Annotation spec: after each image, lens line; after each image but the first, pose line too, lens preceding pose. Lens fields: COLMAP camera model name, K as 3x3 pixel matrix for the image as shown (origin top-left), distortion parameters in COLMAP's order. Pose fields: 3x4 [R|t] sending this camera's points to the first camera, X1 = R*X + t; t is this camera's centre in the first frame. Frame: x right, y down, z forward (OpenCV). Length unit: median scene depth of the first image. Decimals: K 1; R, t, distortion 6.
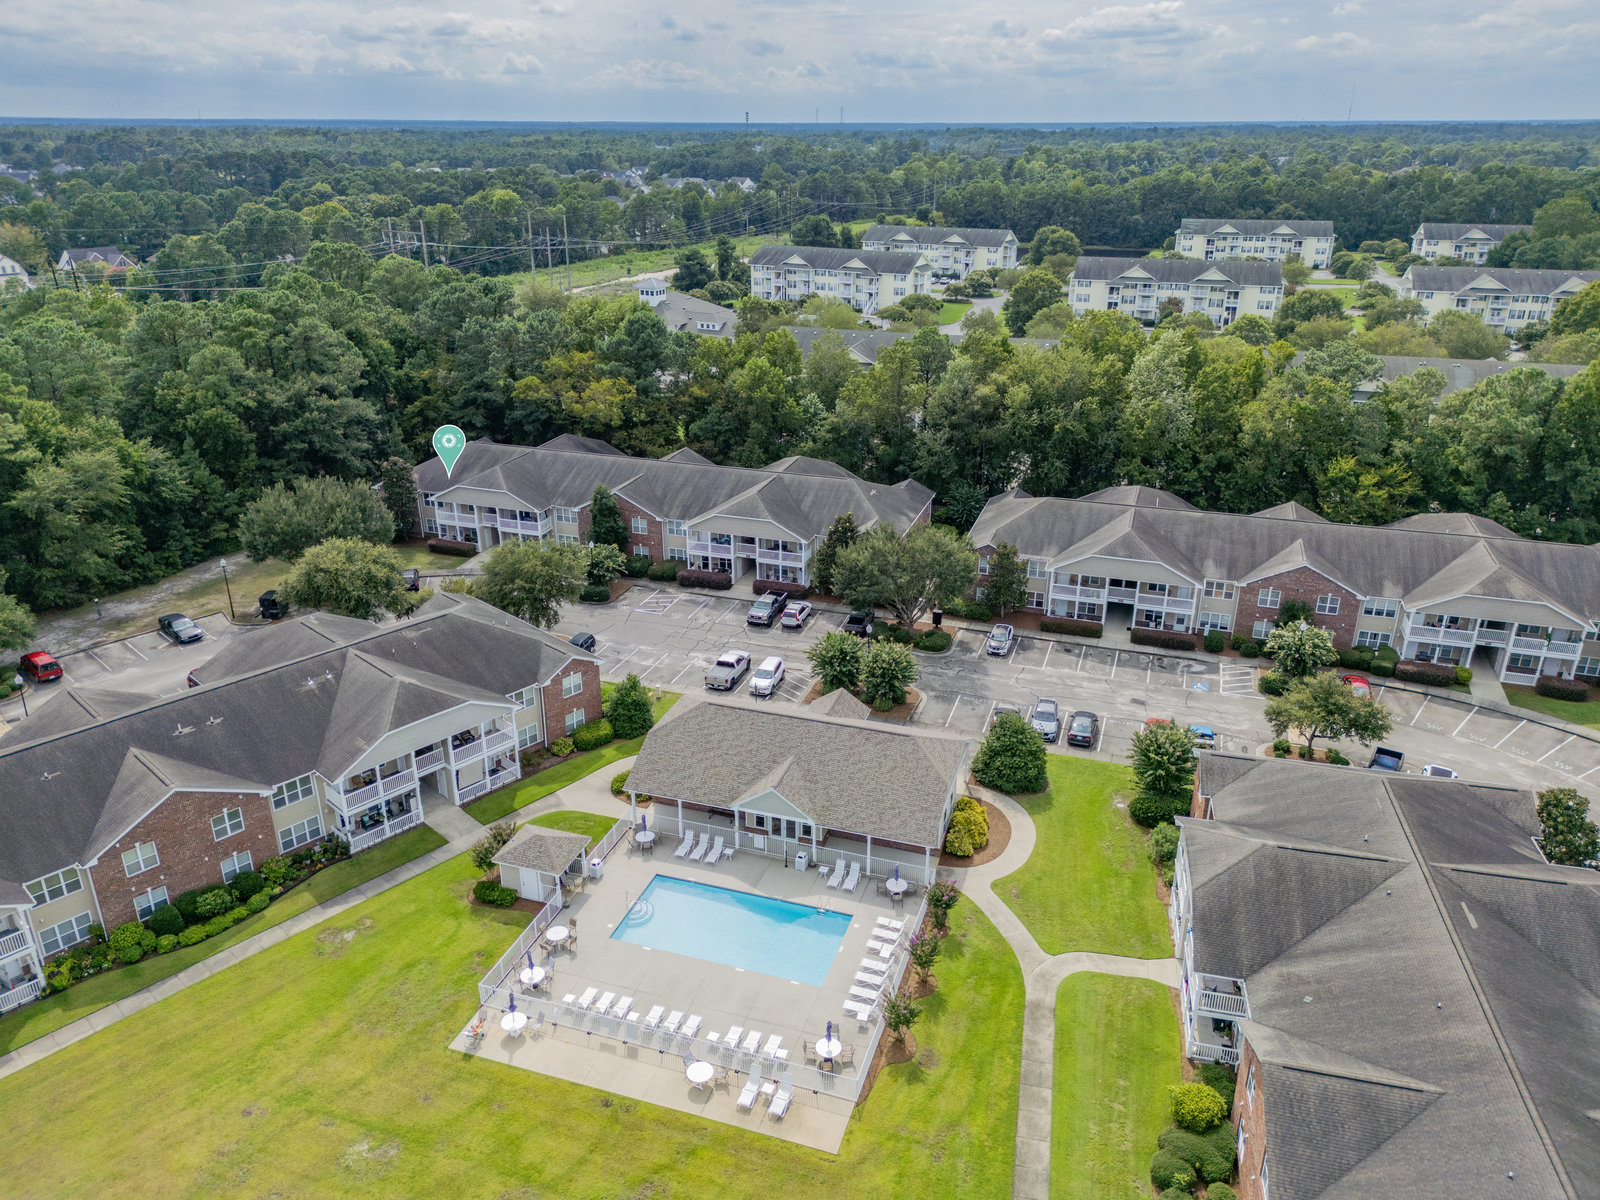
lens RADIAL K [[1116.0, 0, 800.0], [0, 1116.0, 600.0], [0, 0, 1]] dist [0.043137, -0.005259]
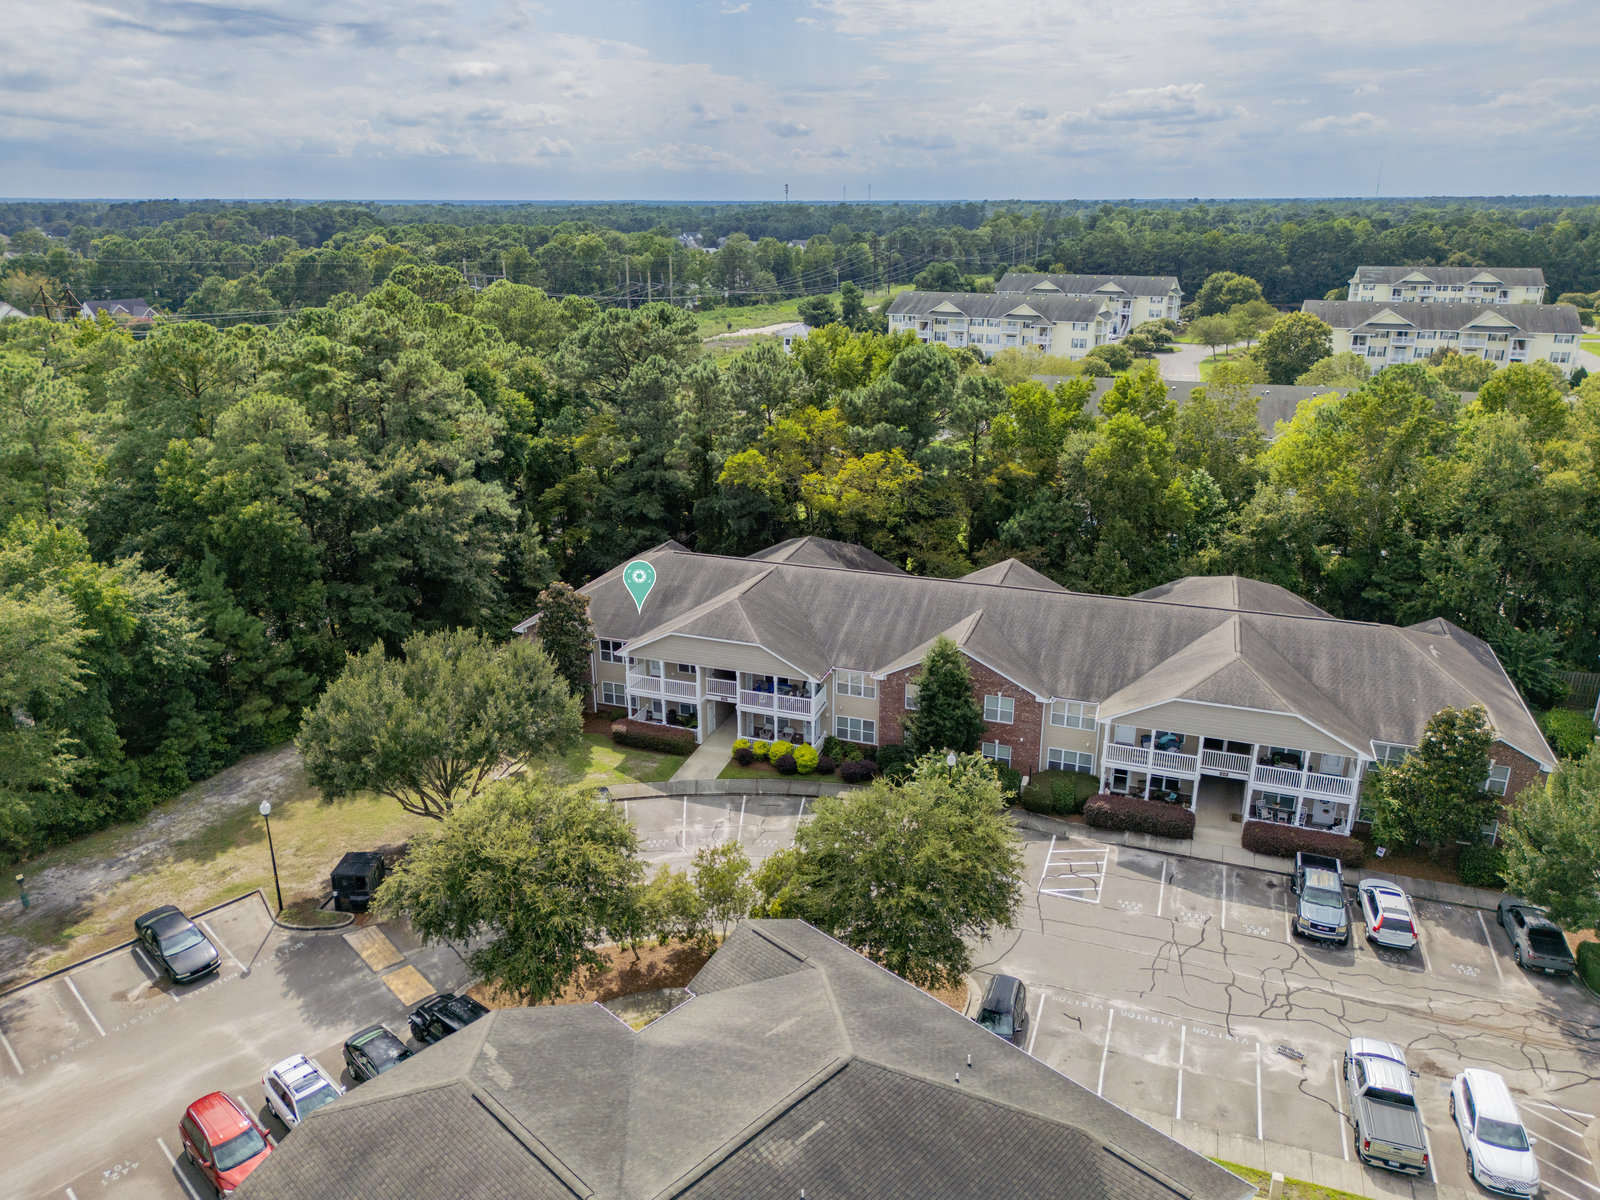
lens RADIAL K [[1116.0, 0, 800.0], [0, 1116.0, 600.0], [0, 0, 1]] dist [0.043137, -0.005259]
pose [[0.999829, 0.003641, -0.018149, -0.219861], [-0.004736, 0.998149, -0.060639, -0.081526], [0.017894, 0.060715, 0.997995, 0.412626]]
